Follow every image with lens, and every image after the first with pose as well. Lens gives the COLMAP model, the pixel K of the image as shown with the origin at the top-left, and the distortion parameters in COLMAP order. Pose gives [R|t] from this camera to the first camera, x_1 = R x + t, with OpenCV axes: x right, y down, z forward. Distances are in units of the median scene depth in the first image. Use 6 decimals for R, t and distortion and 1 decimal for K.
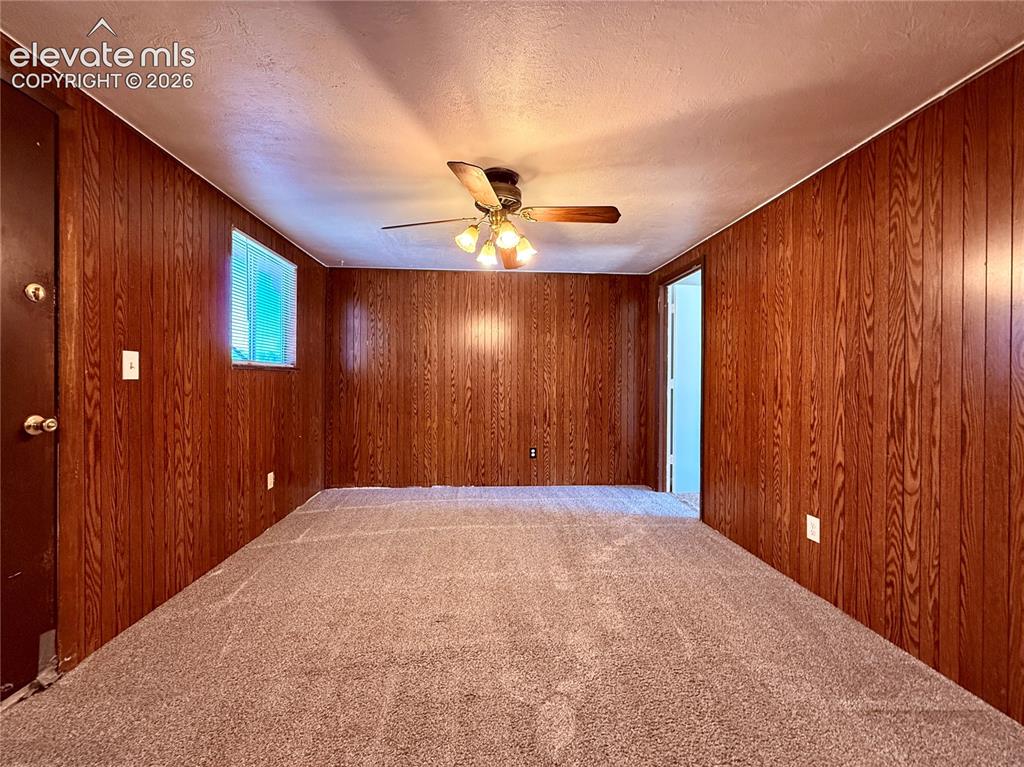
lens RADIAL K [[421.6, 0, 513.4], [0, 421.6, 382.1], [0, 0, 1]] dist [0.000234, -0.000091]
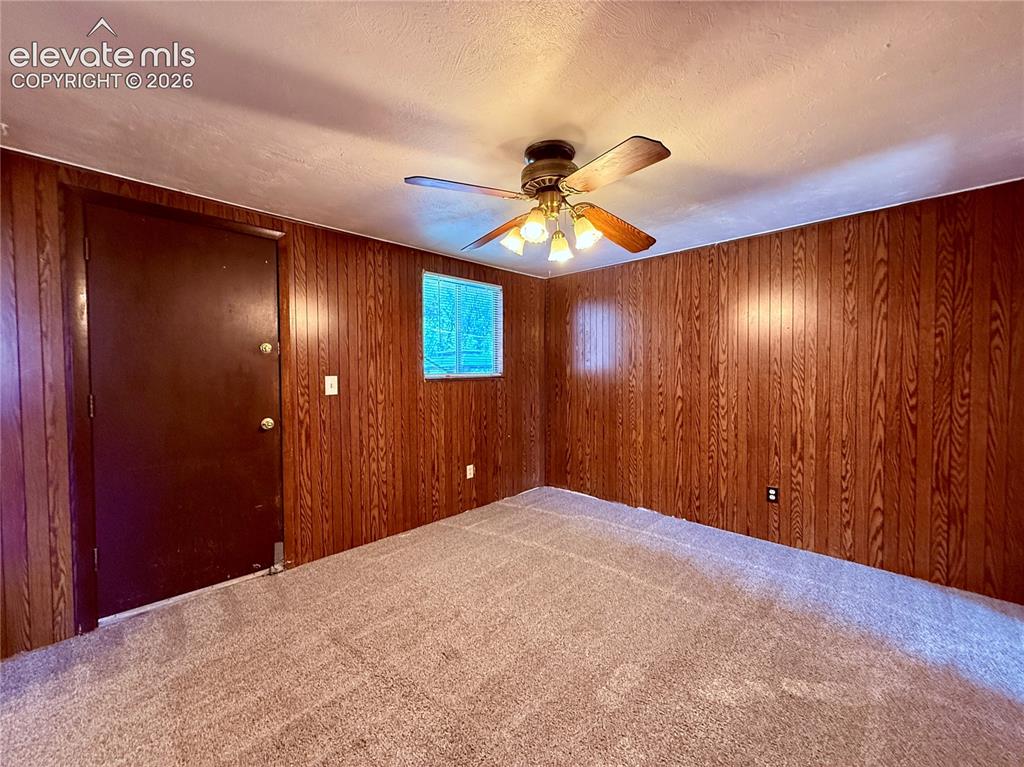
lens RADIAL K [[421.6, 0, 513.4], [0, 421.6, 382.1], [0, 0, 1]] dist [0.000234, -0.000091]
pose [[0.641076, 0.016676, -0.767296, 0.421608], [0.007441, 0.999582, 0.027942, -0.055247], [0.767441, -0.023622, 0.640684, 0.325850]]
